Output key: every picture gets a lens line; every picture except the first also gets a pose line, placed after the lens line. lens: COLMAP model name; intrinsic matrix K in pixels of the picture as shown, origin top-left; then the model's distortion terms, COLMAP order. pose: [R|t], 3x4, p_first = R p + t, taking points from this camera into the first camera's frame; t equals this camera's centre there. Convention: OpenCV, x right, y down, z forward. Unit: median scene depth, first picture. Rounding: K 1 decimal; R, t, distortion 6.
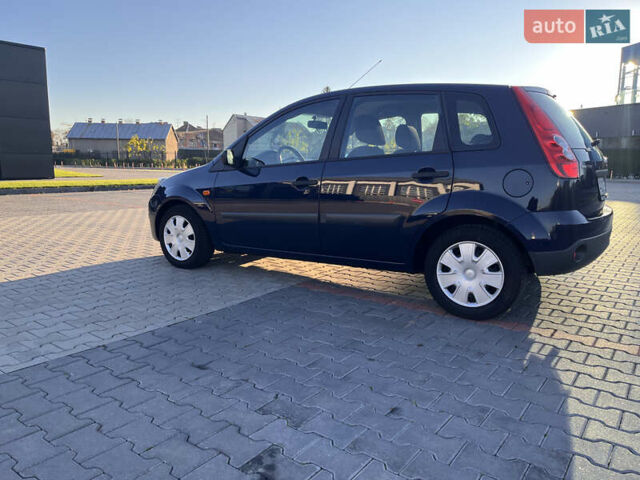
lens RADIAL K [[479.0, 0, 323.4], [0, 479.0, 241.2], [0, 0, 1]] dist [0.083404, -0.116752]
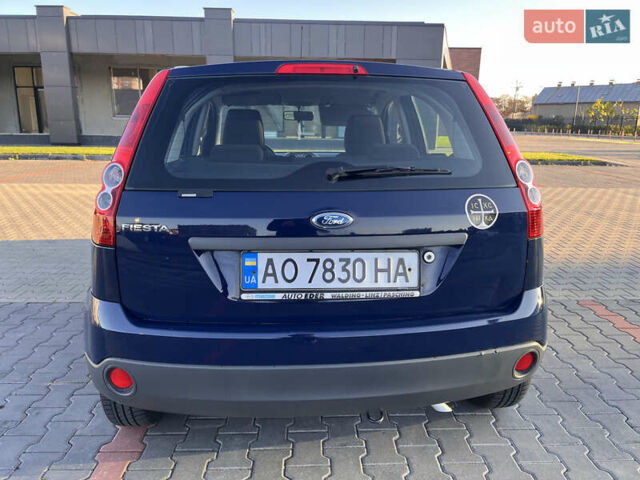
lens RADIAL K [[479.0, 0, 323.4], [0, 479.0, 241.2], [0, 0, 1]] dist [0.083404, -0.116752]
pose [[0.615581, 0.184818, -0.766096, 0.845138], [-0.130176, 0.982604, 0.132449, -0.185326], [0.777248, 0.018194, 0.628931, 0.666260]]
